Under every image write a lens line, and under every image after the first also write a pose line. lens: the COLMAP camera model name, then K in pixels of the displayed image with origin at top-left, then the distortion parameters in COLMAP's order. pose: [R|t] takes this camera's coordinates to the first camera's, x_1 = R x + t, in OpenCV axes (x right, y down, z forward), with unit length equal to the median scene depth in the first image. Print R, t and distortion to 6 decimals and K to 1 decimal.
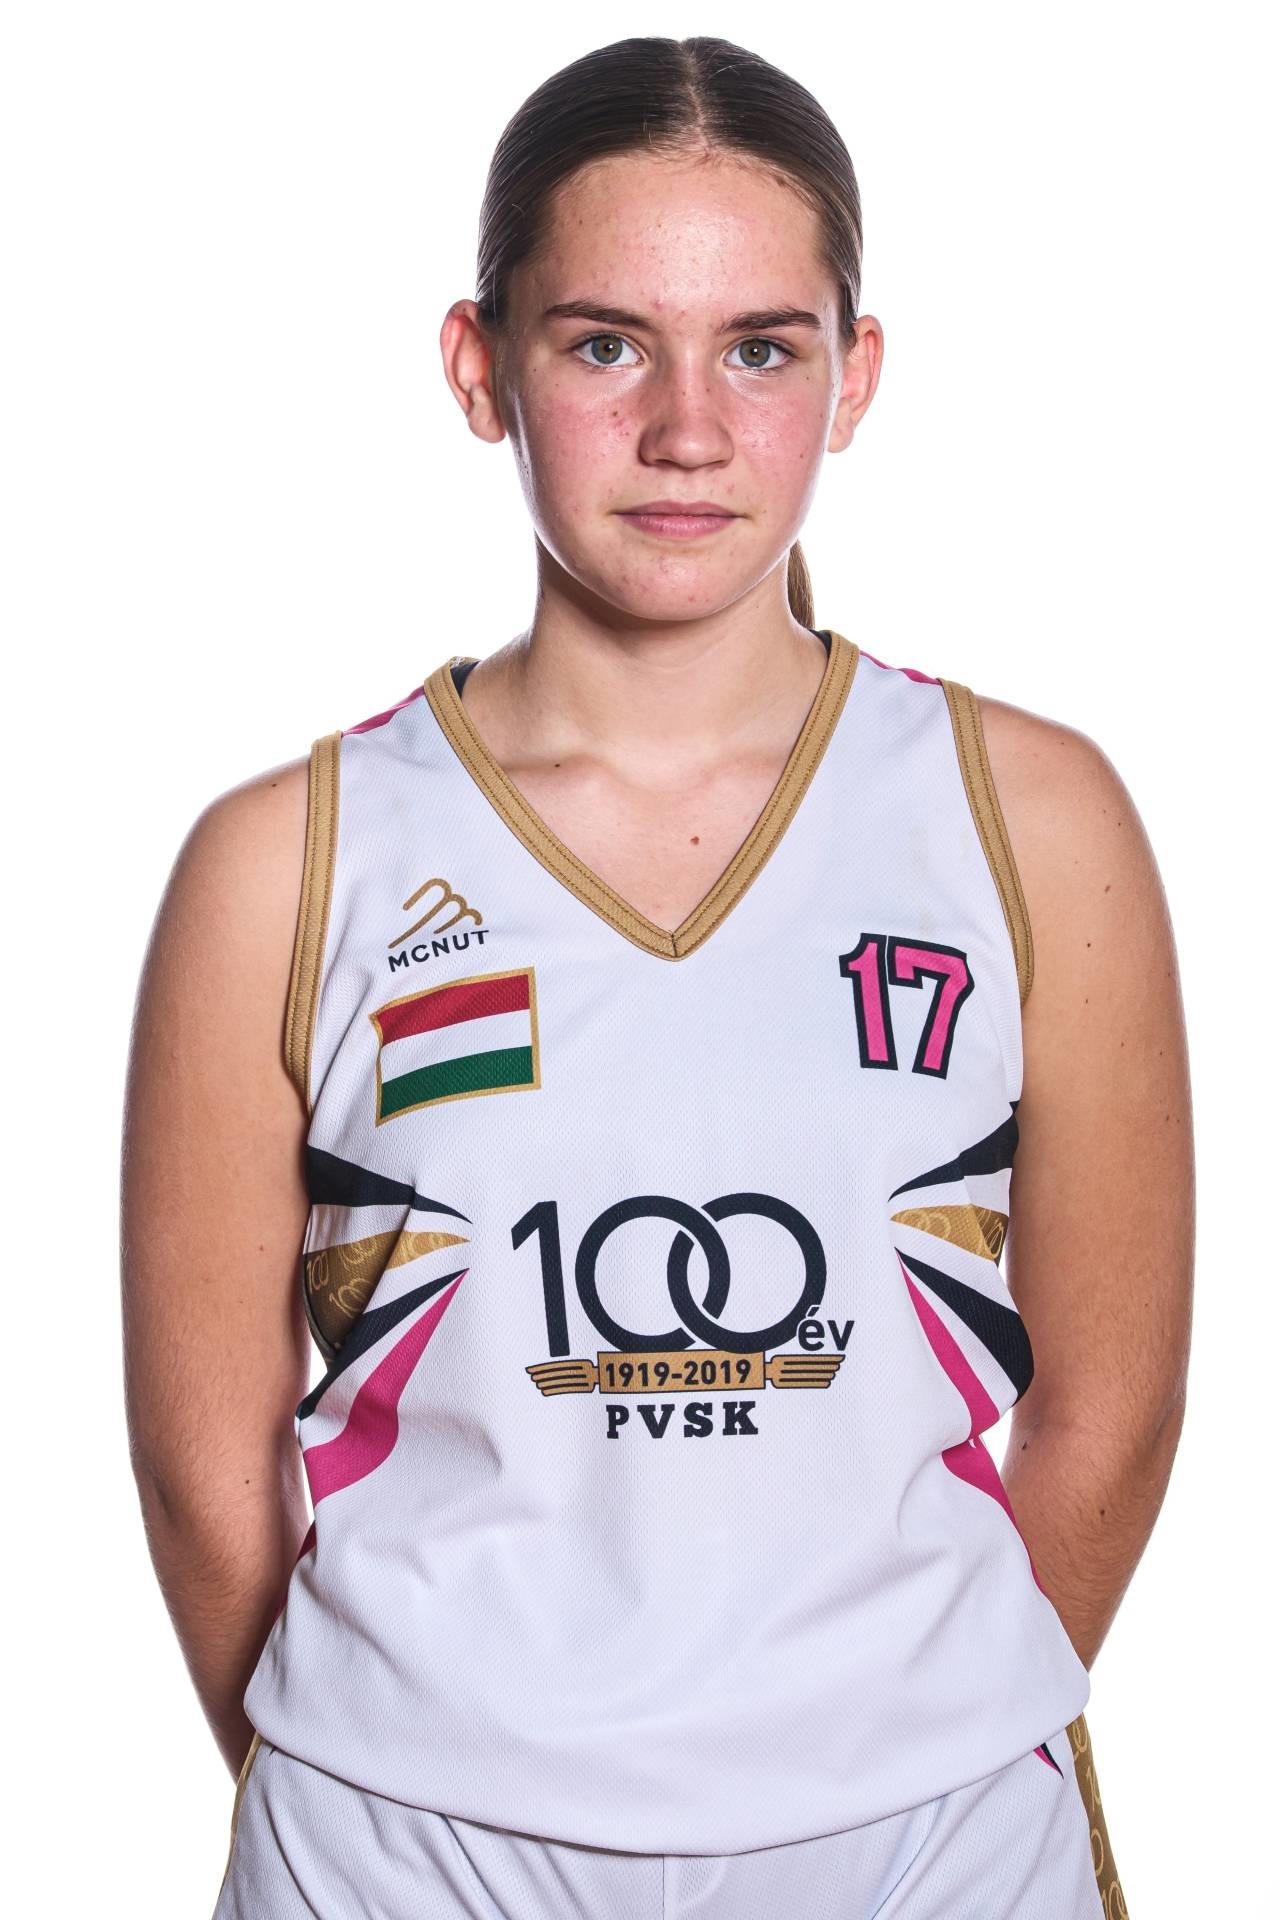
lens RADIAL K [[9885.8, 0, 634.9], [0, 9885.8, 955.5], [0, 0, 1]] dist [2.596338, 0.000000]
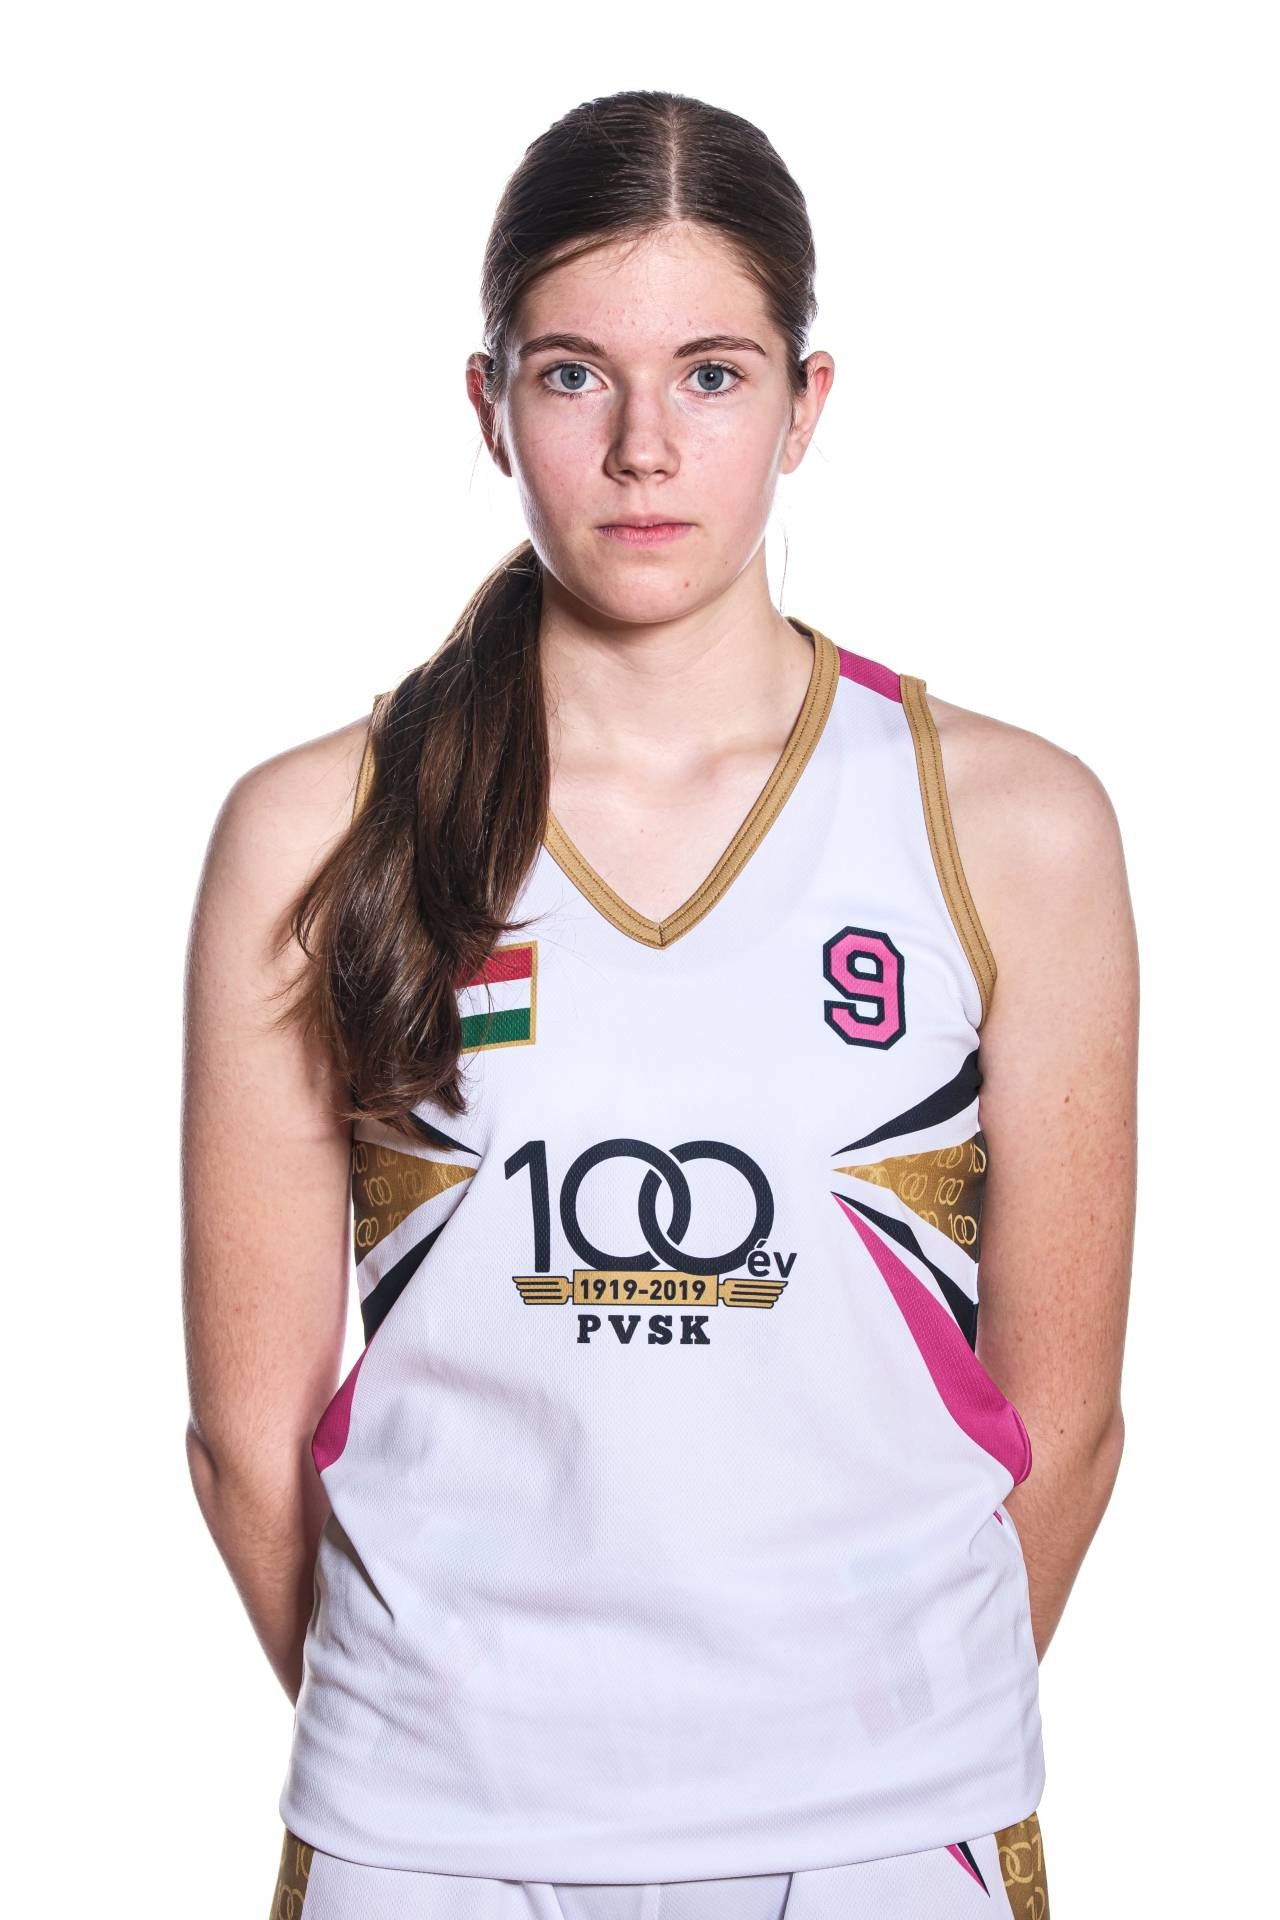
lens RADIAL K [[9597.8, 0, 567.3], [0, 9597.8, 1074.9], [0, 0, 1]] dist [5.246963, 0.000000]
pose [[0.999307, 0.036678, -0.006337, 0.001646], [-0.036573, 0.999205, 0.015878, -0.000926], [0.006914, -0.015635, 0.999854, -0.140409]]
